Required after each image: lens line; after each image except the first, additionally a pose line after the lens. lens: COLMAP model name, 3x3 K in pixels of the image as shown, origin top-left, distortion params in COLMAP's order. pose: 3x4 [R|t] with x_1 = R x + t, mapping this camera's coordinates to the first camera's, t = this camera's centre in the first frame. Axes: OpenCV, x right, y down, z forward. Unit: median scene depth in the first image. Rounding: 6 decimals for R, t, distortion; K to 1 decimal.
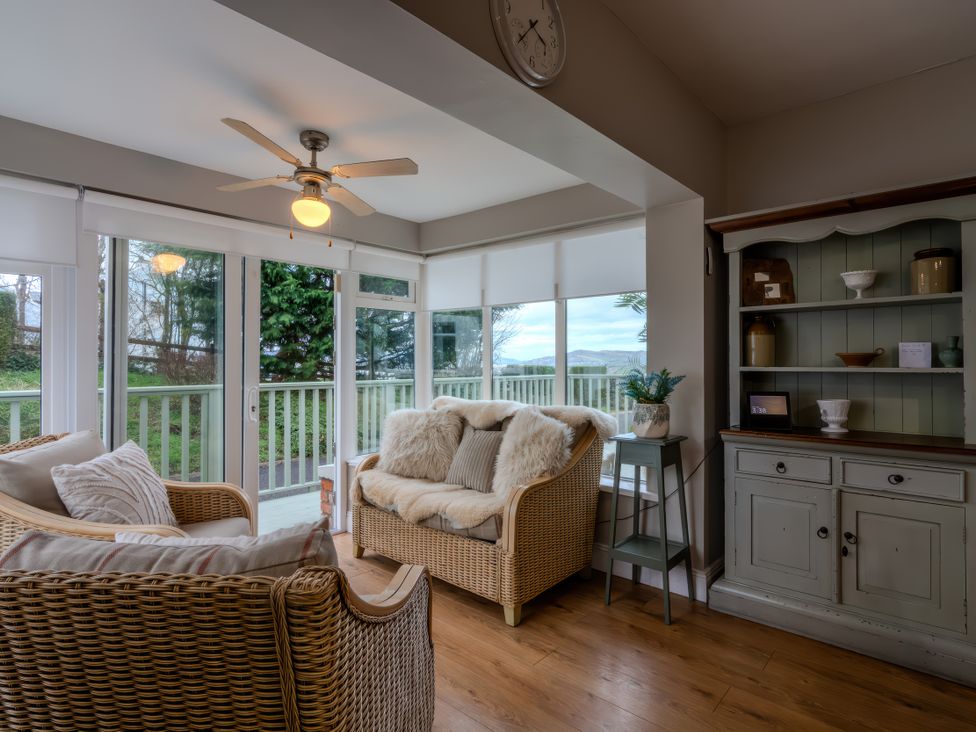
lens RADIAL K [[525.8, 0, 488.1], [0, 525.8, 362.7], [0, 0, 1]] dist [-0.003163, 0.000468]
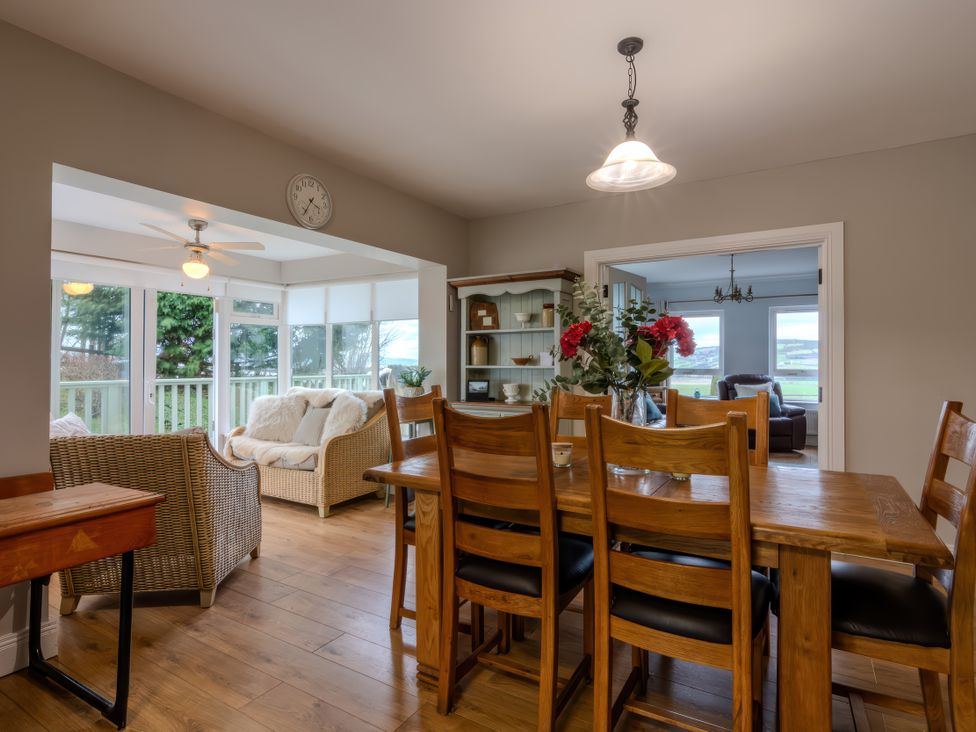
lens RADIAL K [[525.8, 0, 485.7], [0, 525.8, 361.4], [0, 0, 1]] dist [-0.003163, 0.000468]
pose [[0.983383, 0.000396, 0.181542, 0.203867], [0.000215, 0.999994, -0.003344, -0.000187], [-0.181542, 0.003328, 0.983378, -0.618043]]
